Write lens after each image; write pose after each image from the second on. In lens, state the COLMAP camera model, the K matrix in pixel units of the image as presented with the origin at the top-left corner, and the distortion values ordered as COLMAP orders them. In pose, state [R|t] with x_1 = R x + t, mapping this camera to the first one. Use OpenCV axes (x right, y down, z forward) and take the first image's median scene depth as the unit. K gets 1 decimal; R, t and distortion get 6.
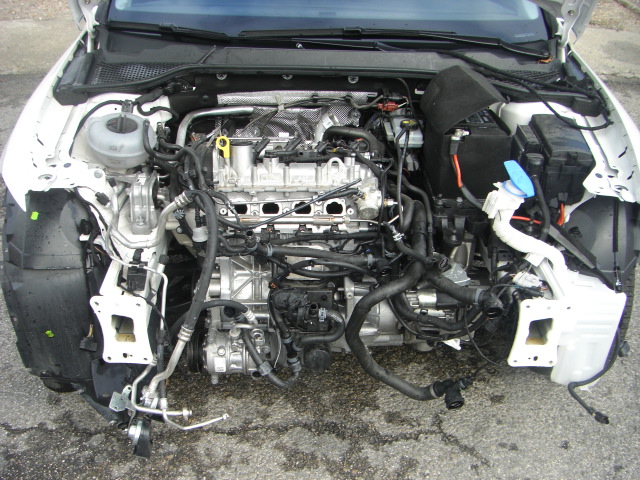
lens RADIAL K [[724.3, 0, 298.2], [0, 724.3, 293.7], [0, 0, 1]] dist [-0.167438, 0.063970]
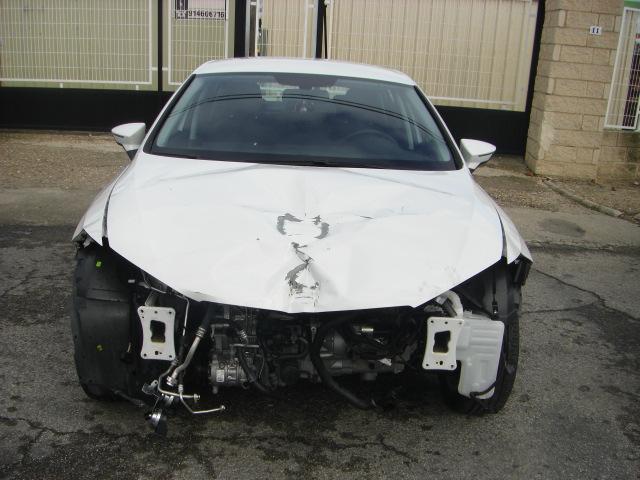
lens RADIAL K [[724.3, 0, 298.2], [0, 724.3, 293.7], [0, 0, 1]] dist [-0.167438, 0.063970]
pose [[0.999389, 0.028039, 0.020888, 0.008306], [-0.021063, 0.959651, -0.280404, 0.318387], [-0.027907, 0.279792, 0.959655, -0.368952]]
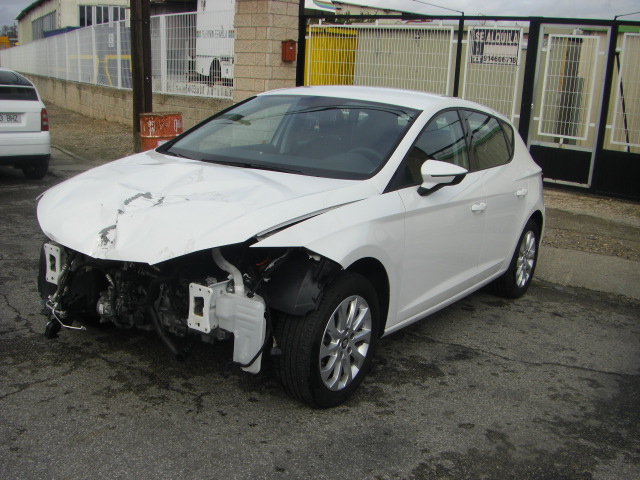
lens RADIAL K [[724.3, 0, 298.2], [0, 724.3, 293.7], [0, 0, 1]] dist [-0.167438, 0.063970]
pose [[0.816028, 0.196687, -0.543519, 1.246059], [-0.367855, 0.902036, -0.225864, 0.280142], [0.445849, 0.384247, 0.808438, -0.271654]]
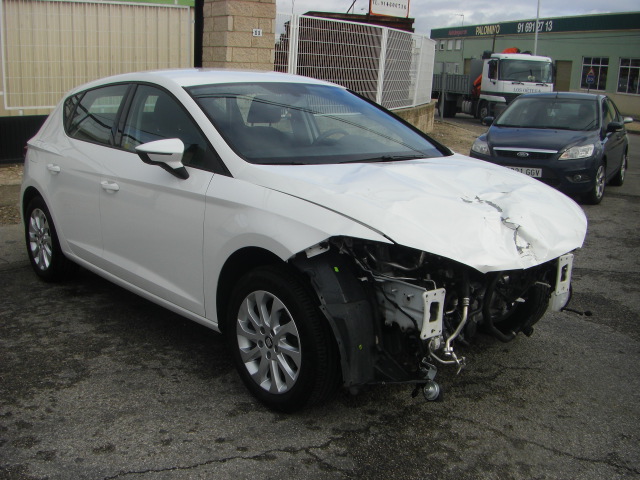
lens RADIAL K [[724.3, 0, 298.2], [0, 724.3, 293.7], [0, 0, 1]] dist [-0.167438, 0.063970]
pose [[0.766092, -0.183113, 0.616095, -1.257663], [0.357761, 0.917823, -0.172072, 0.154360], [-0.533958, 0.352237, 0.768647, -0.107469]]
